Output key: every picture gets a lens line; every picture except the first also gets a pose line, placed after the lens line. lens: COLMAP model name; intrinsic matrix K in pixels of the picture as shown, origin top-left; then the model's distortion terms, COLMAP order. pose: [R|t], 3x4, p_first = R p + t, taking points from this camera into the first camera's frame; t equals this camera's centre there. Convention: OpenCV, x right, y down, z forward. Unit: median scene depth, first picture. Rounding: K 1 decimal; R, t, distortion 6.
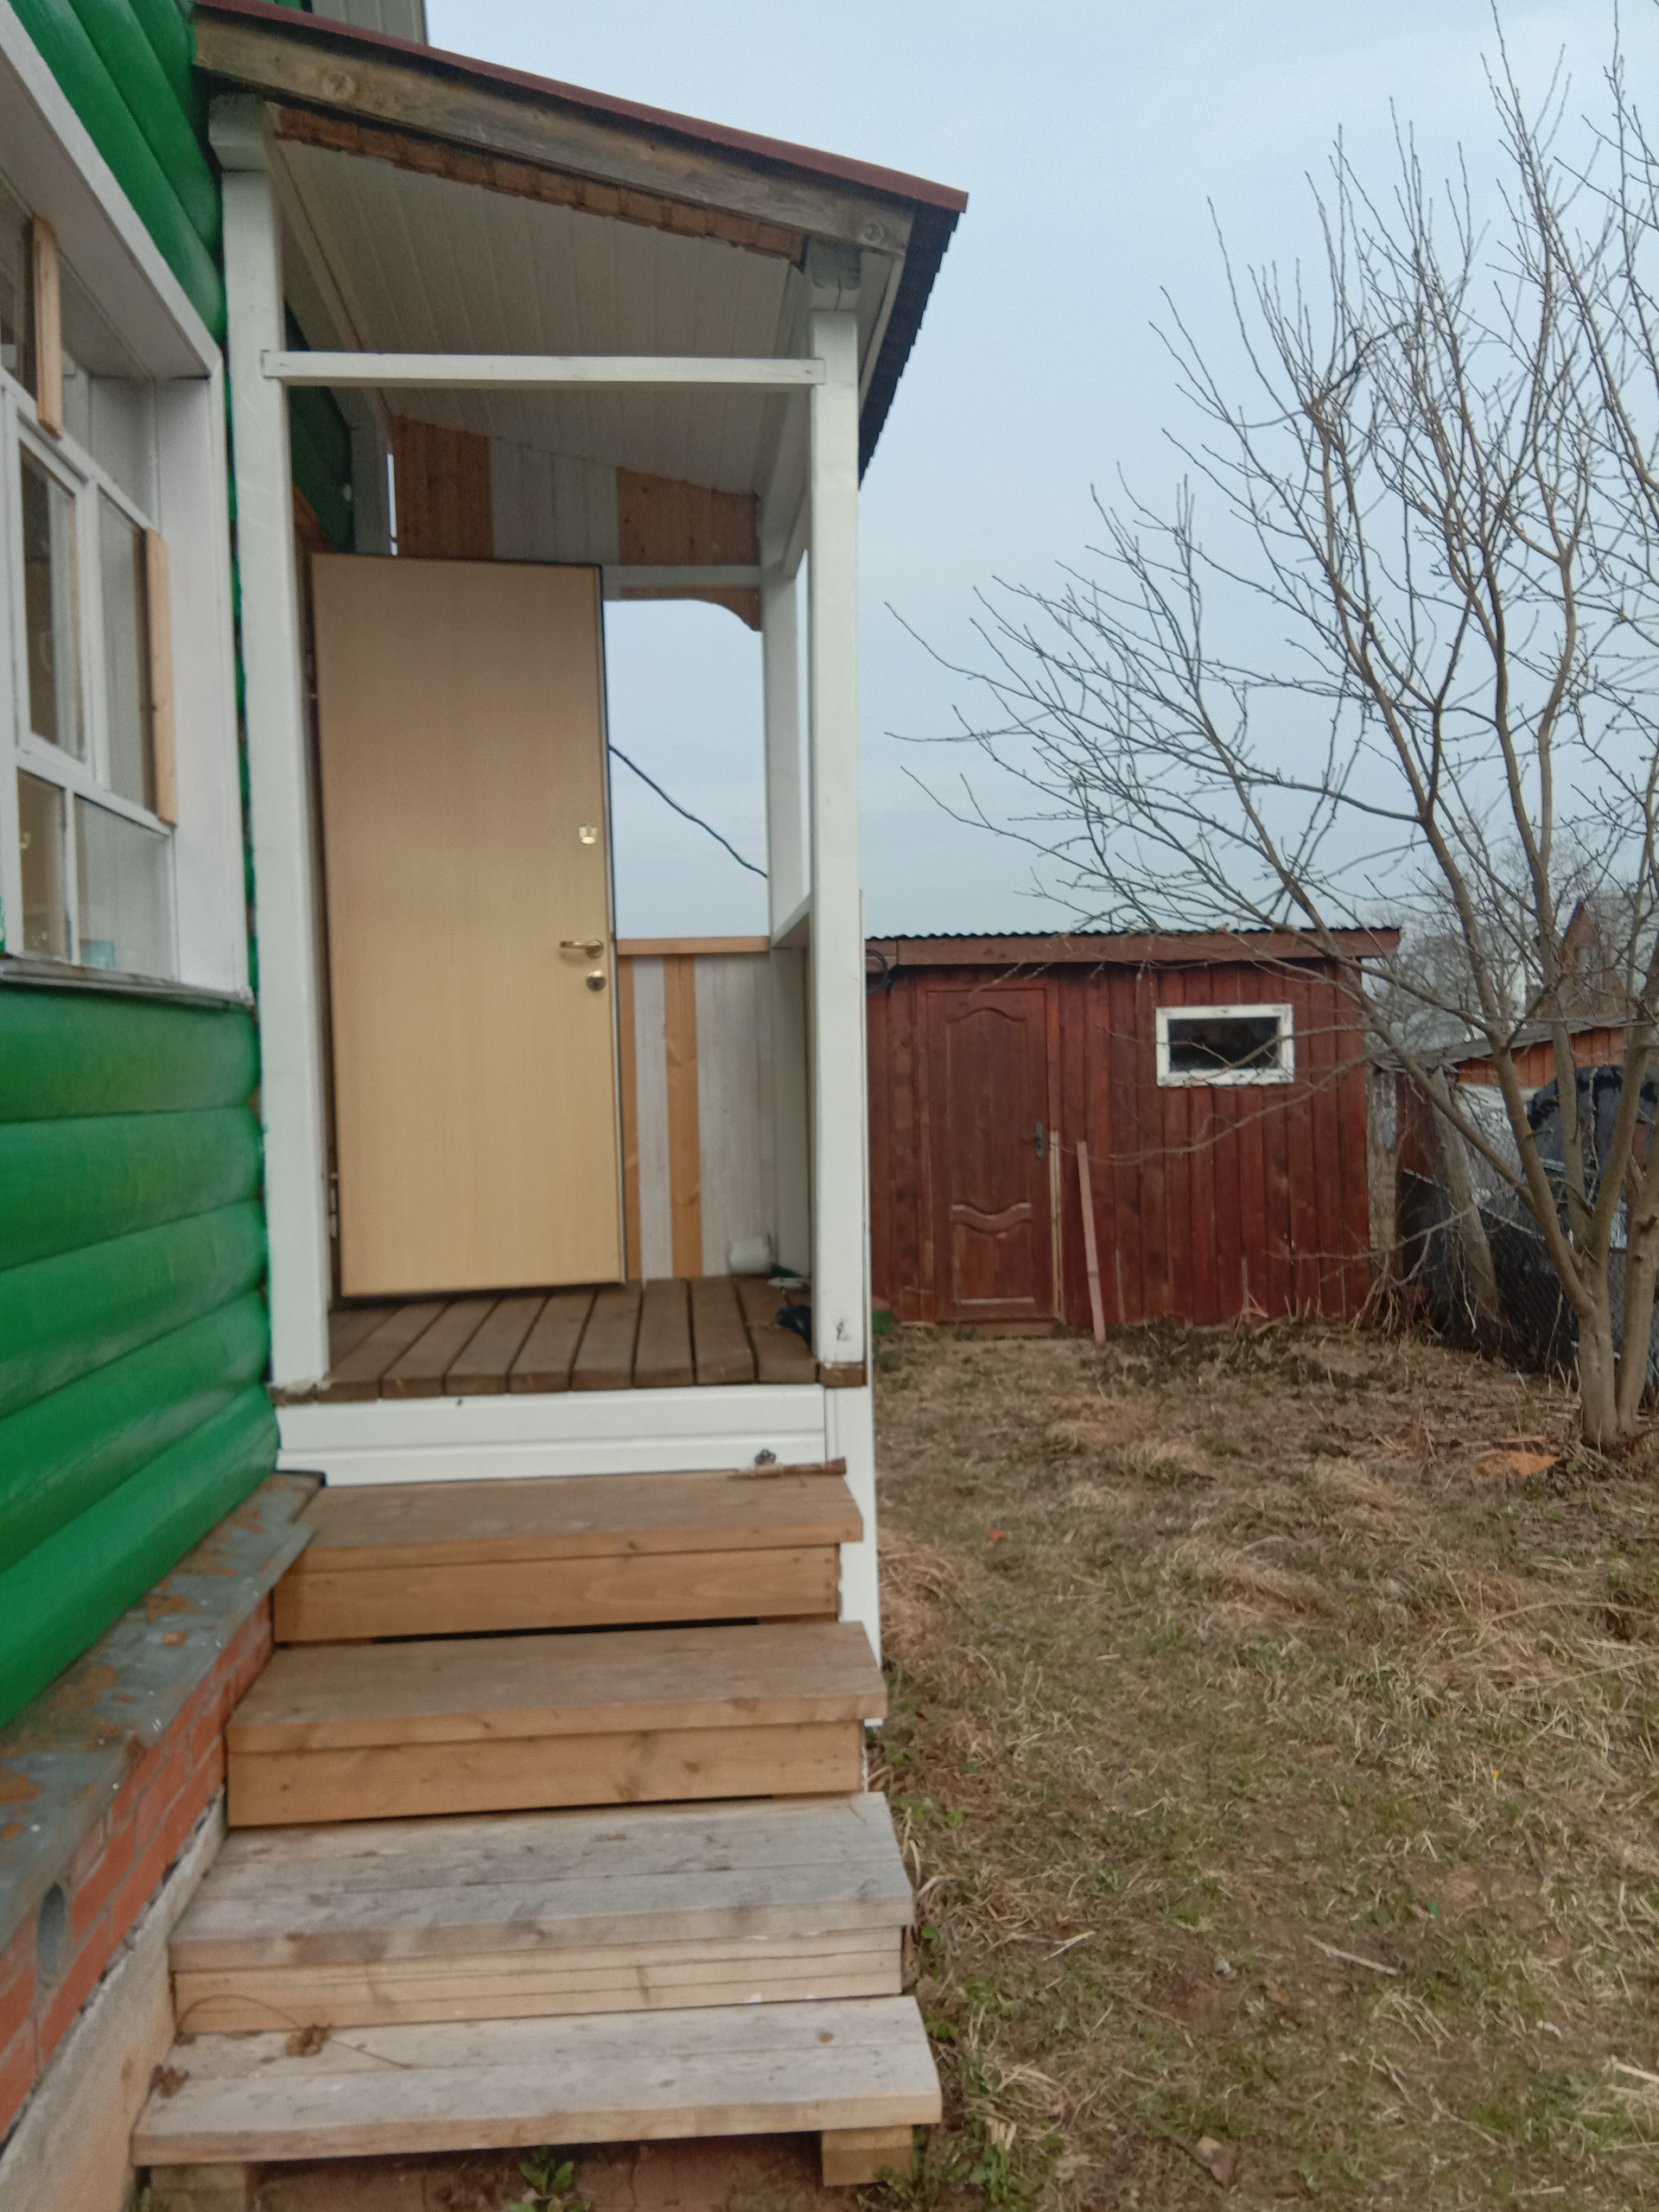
lens RADIAL K [[1753.7, 0, 784.8], [0, 1753.7, 1154.7], [0, 0, 1]] dist [0.105782, -0.146352]
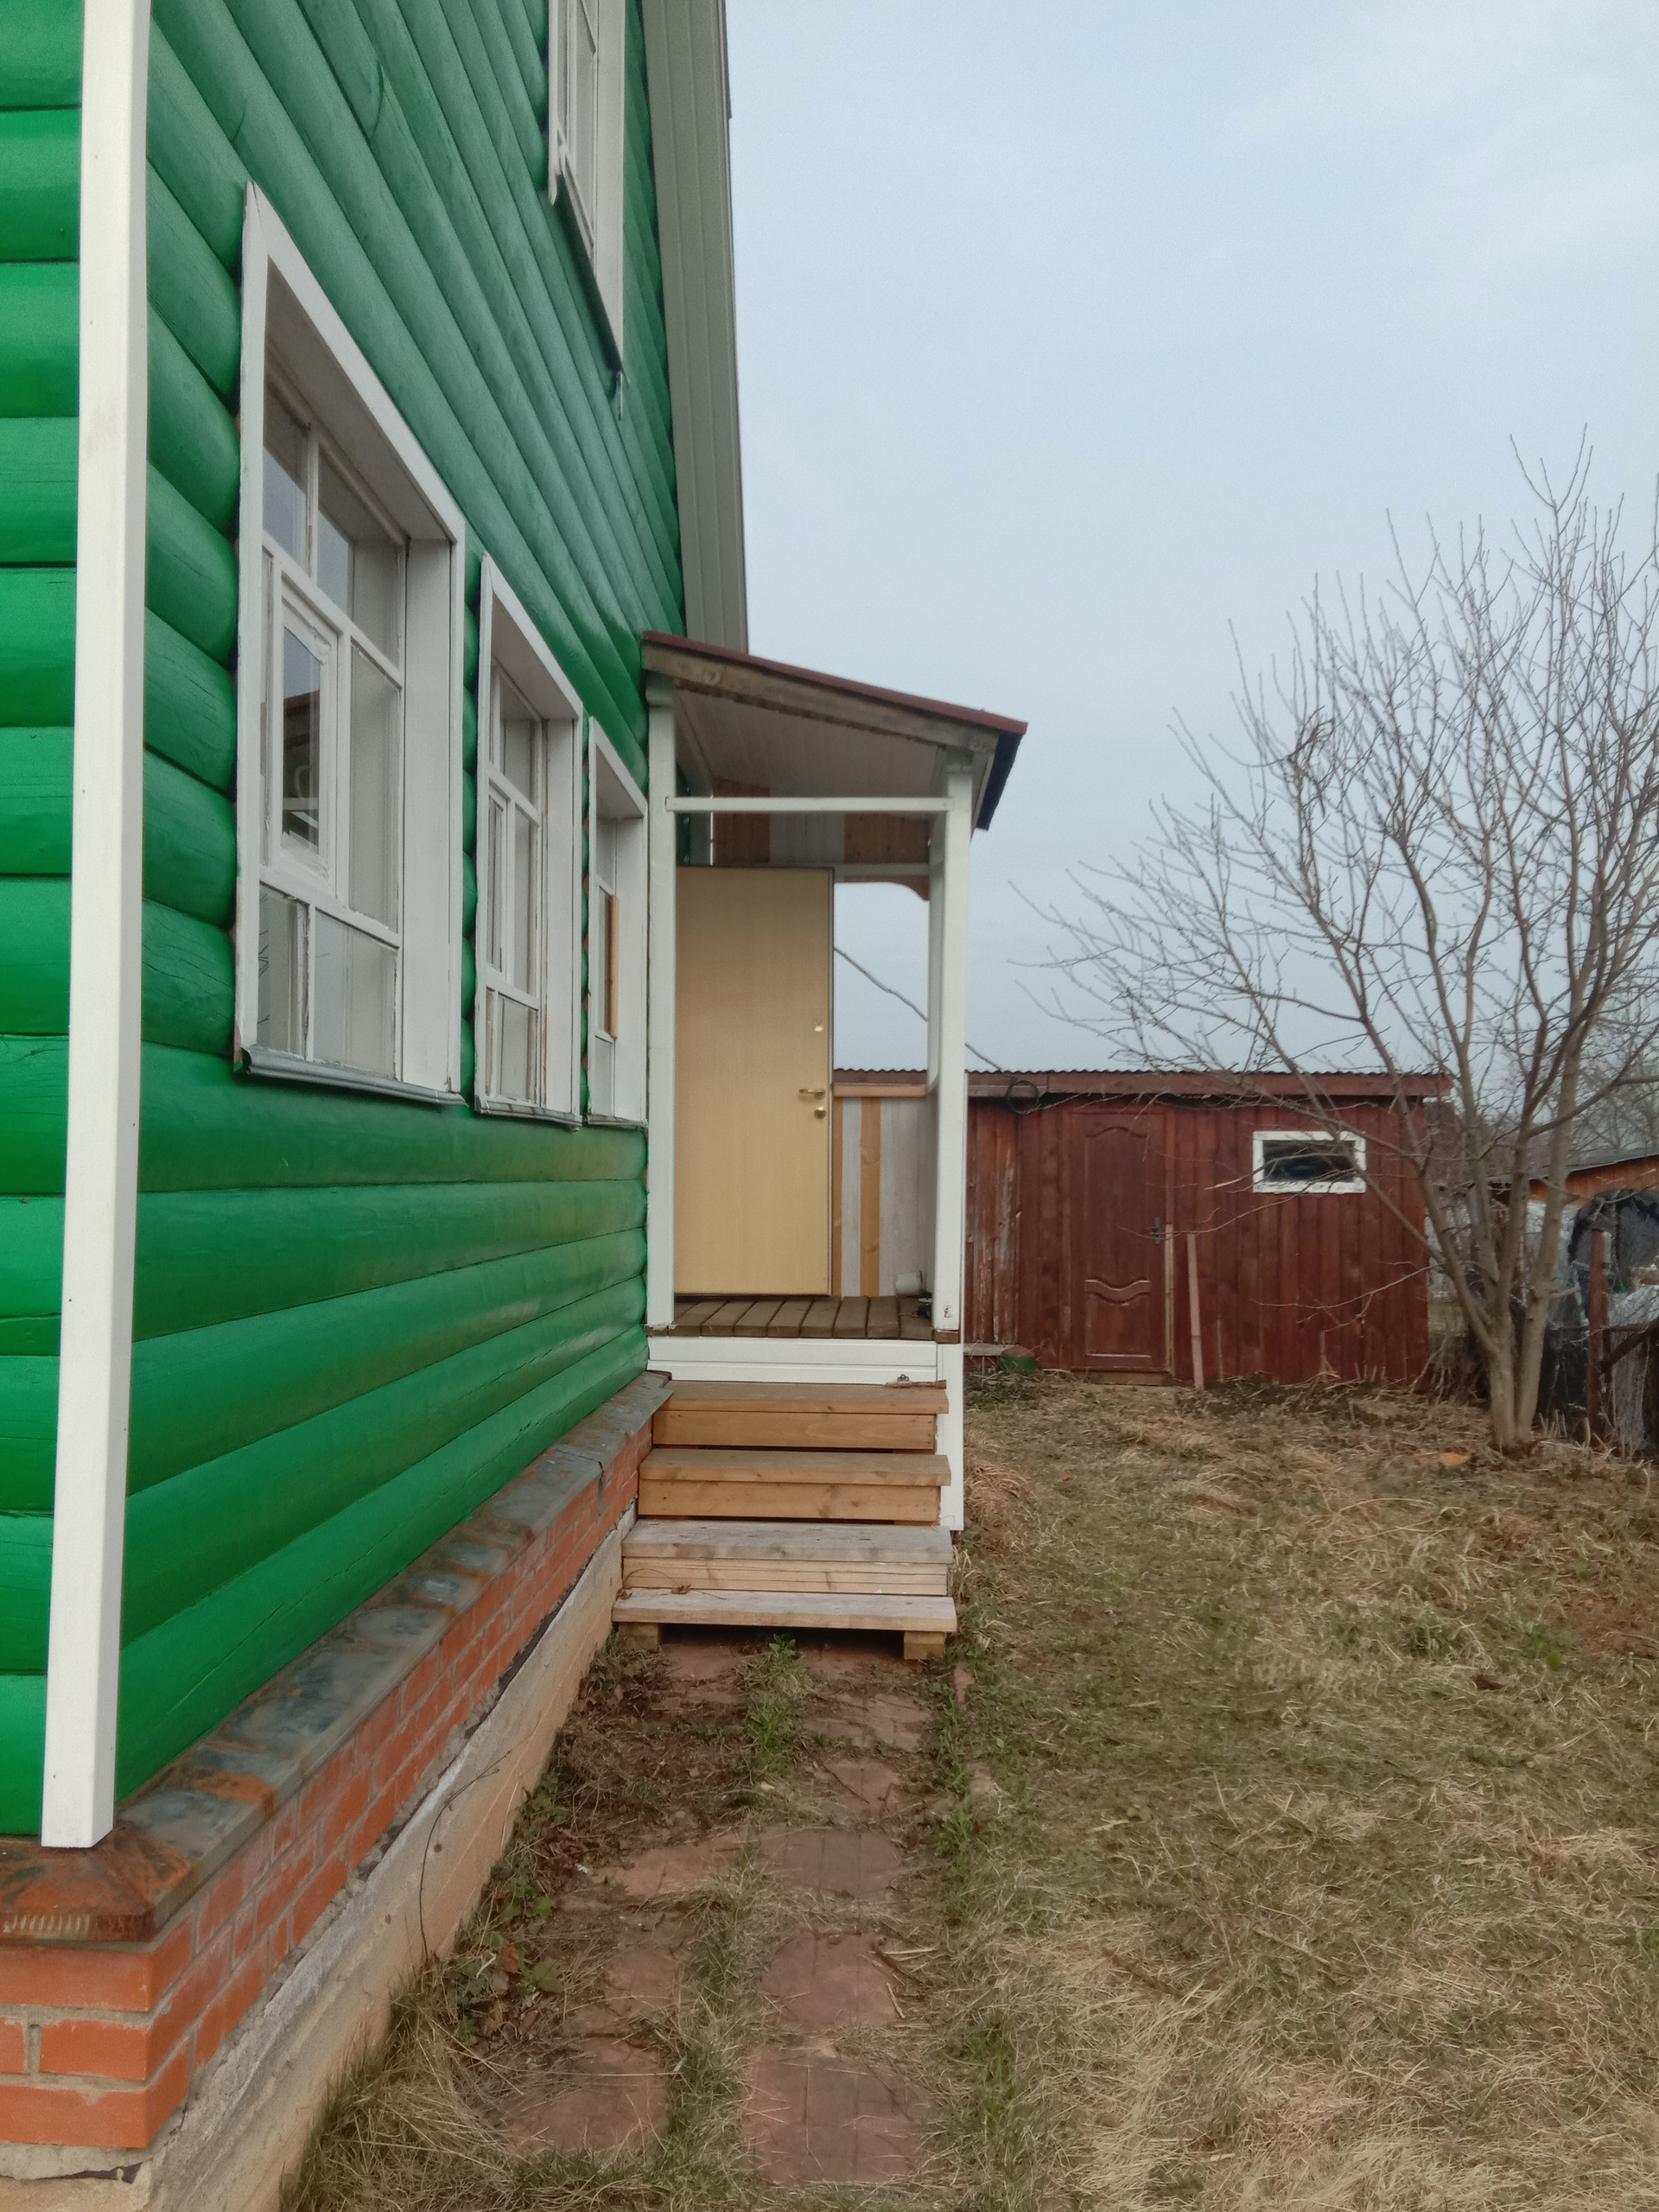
lens RADIAL K [[1753.7, 0, 784.8], [0, 1753.7, 1154.7], [0, 0, 1]] dist [0.105782, -0.146352]
pose [[0.992109, 0.030523, -0.121604, 0.078135], [-0.037215, 0.997893, -0.053150, 0.037929], [0.119725, 0.057256, 0.991155, -0.806818]]
